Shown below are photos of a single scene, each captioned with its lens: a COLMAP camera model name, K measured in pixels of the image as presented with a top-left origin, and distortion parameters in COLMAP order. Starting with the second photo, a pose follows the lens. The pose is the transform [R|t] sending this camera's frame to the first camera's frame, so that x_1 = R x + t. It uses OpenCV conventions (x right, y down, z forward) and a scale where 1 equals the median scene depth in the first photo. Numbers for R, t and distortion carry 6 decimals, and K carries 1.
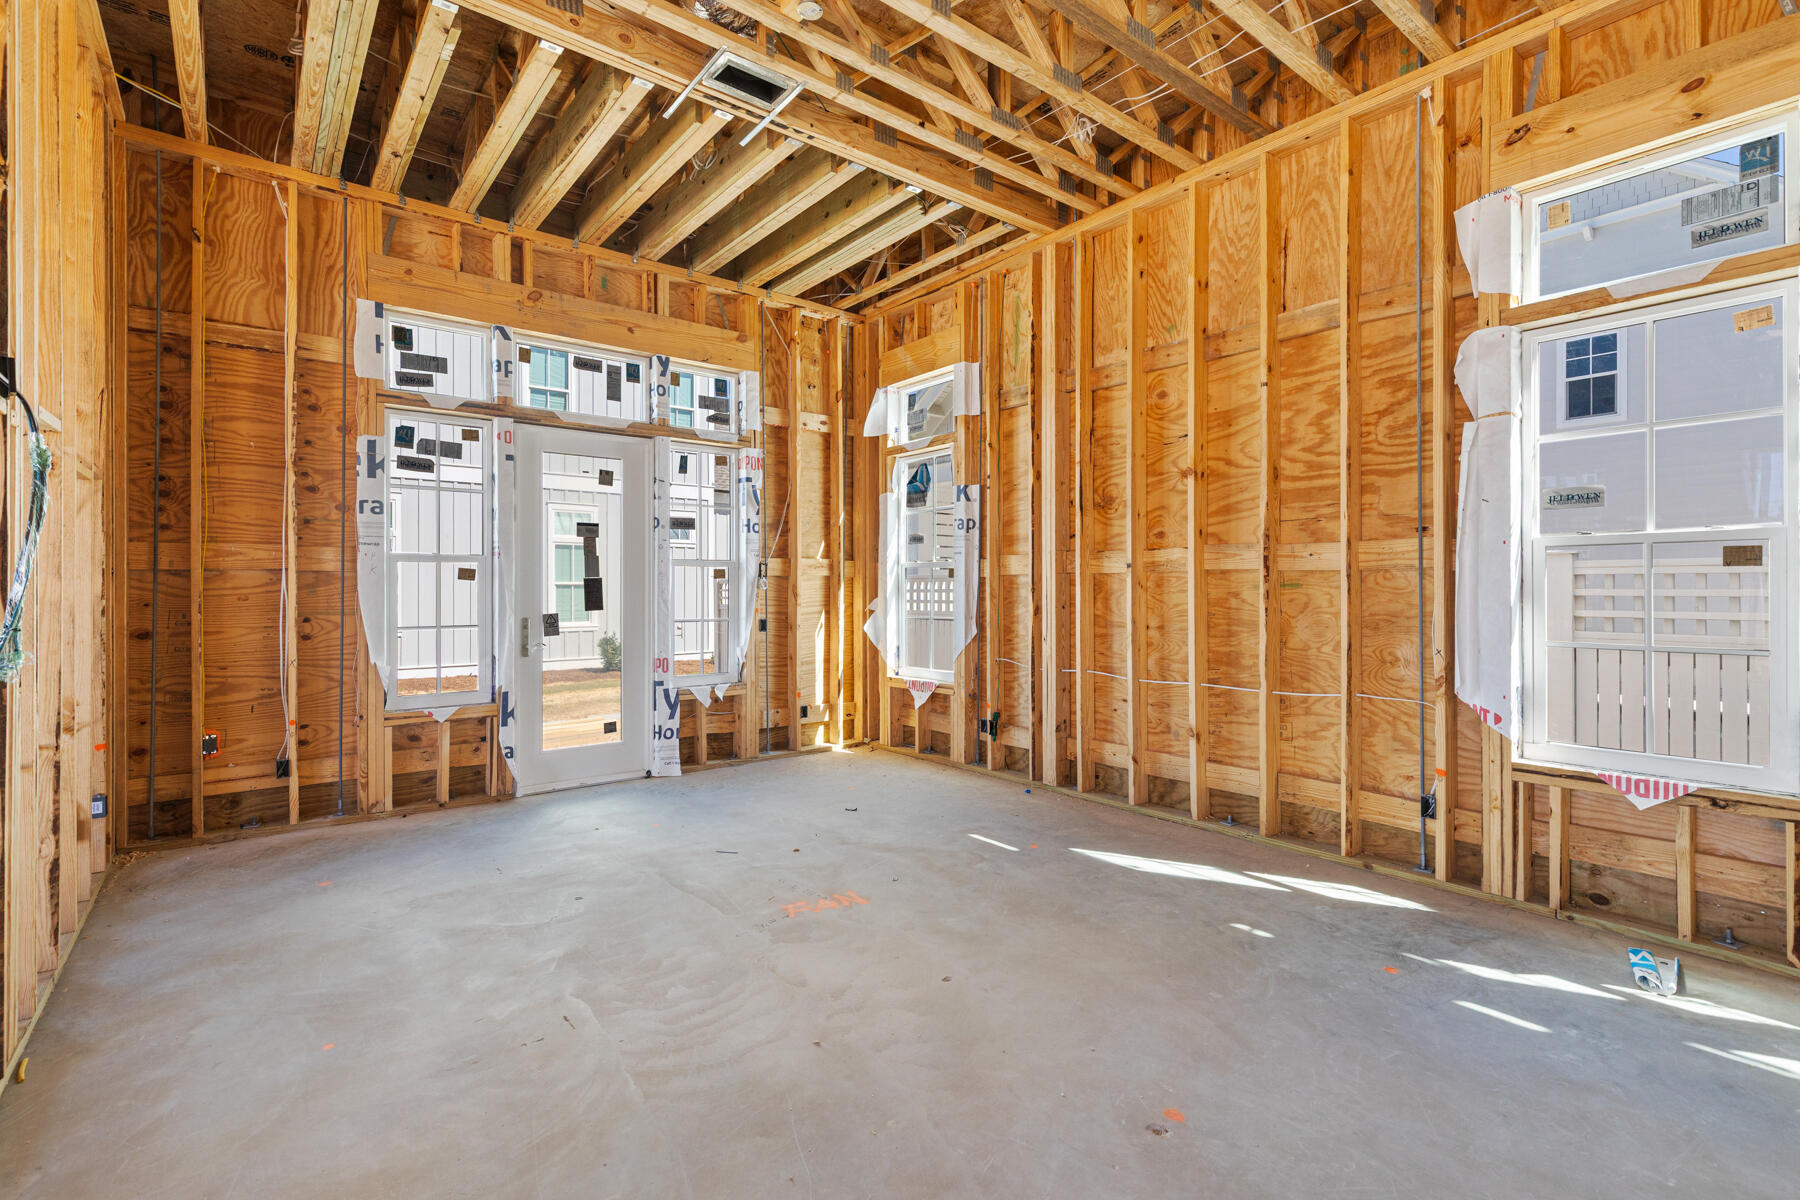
lens RADIAL K [[828.8, 0, 901.2], [0, 828.8, 593.6], [0, 0, 1]] dist [-0.003979, -0.000399]
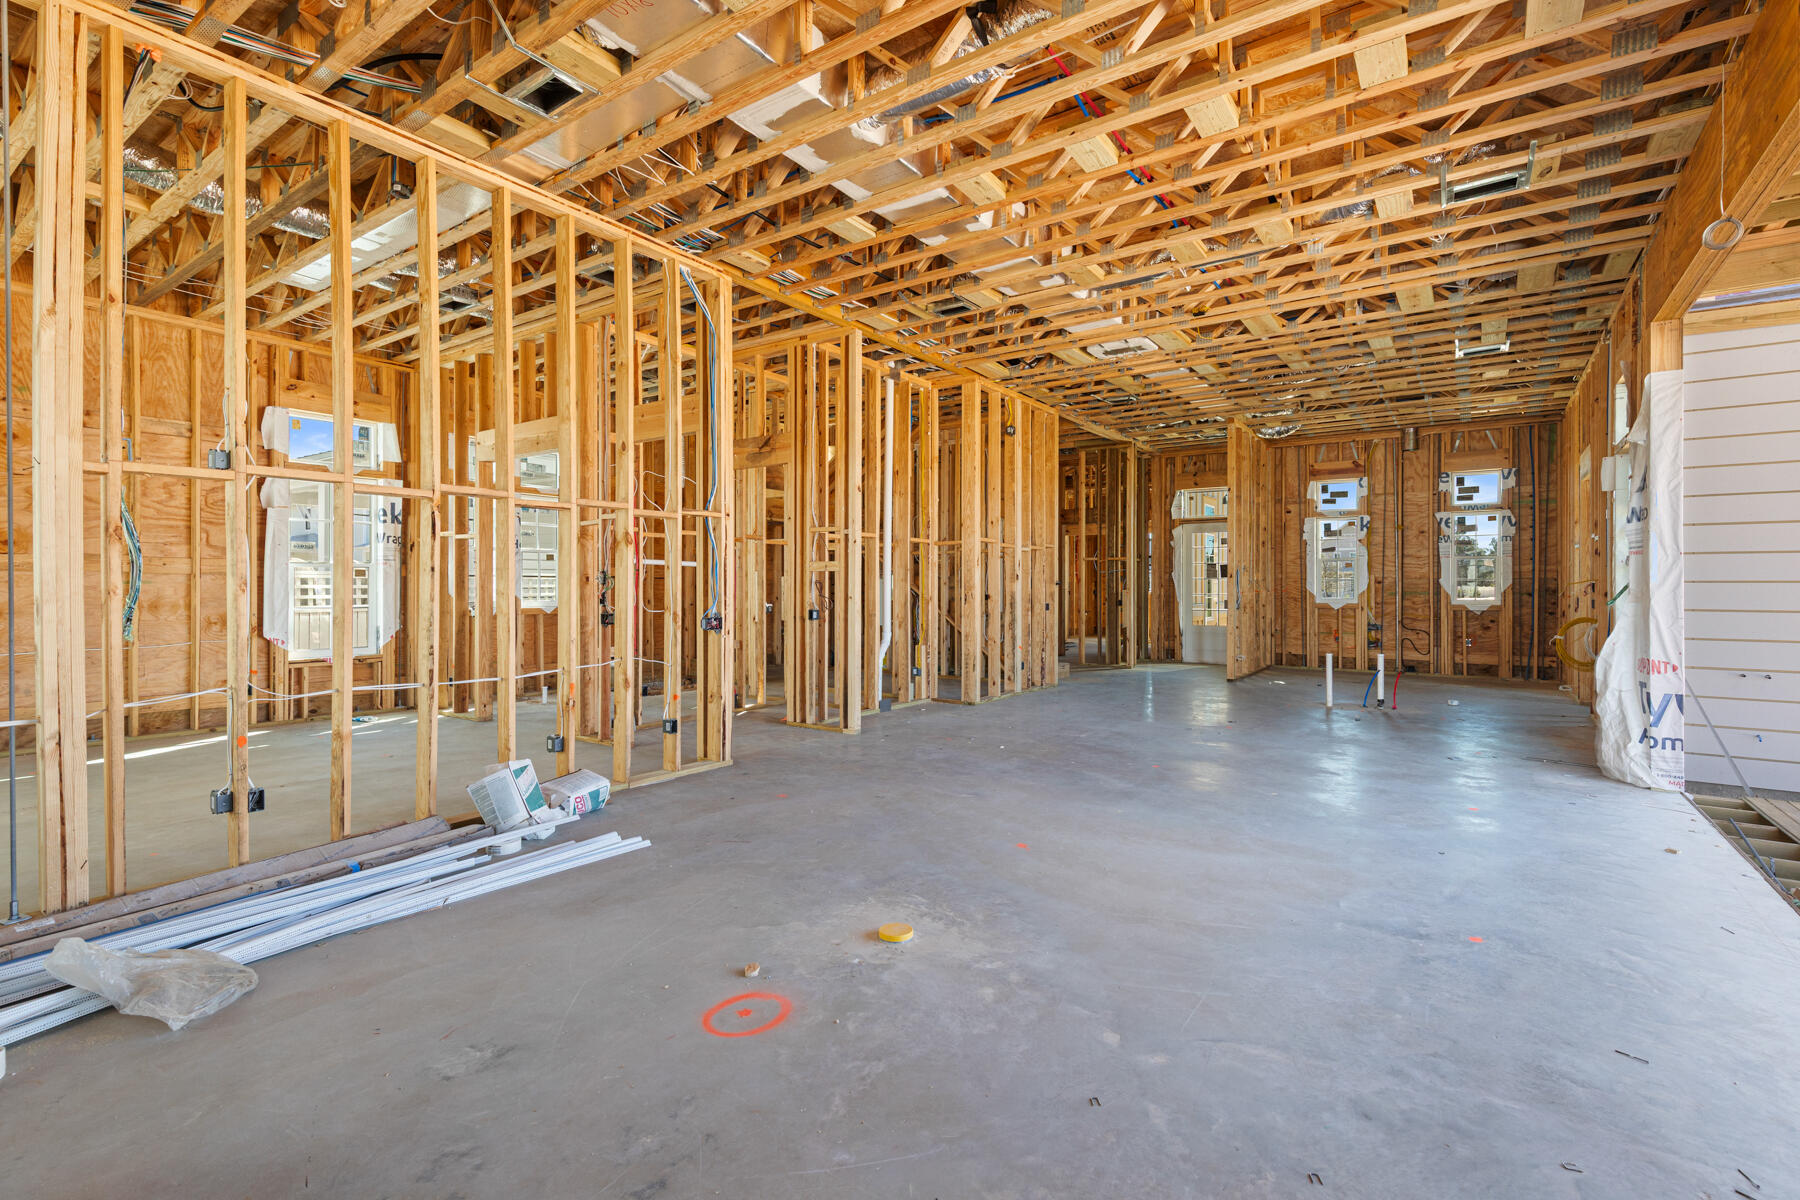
lens RADIAL K [[828.8, 0, 900.0], [0, 828.8, 591.3], [0, 0, 1]] dist [-0.003979, -0.000399]
pose [[-0.283343, -0.006040, 0.959000, -1.912066], [0.001548, 0.999976, 0.006756, 0.000005], [-0.959017, 0.003399, -0.283327, 0.029520]]
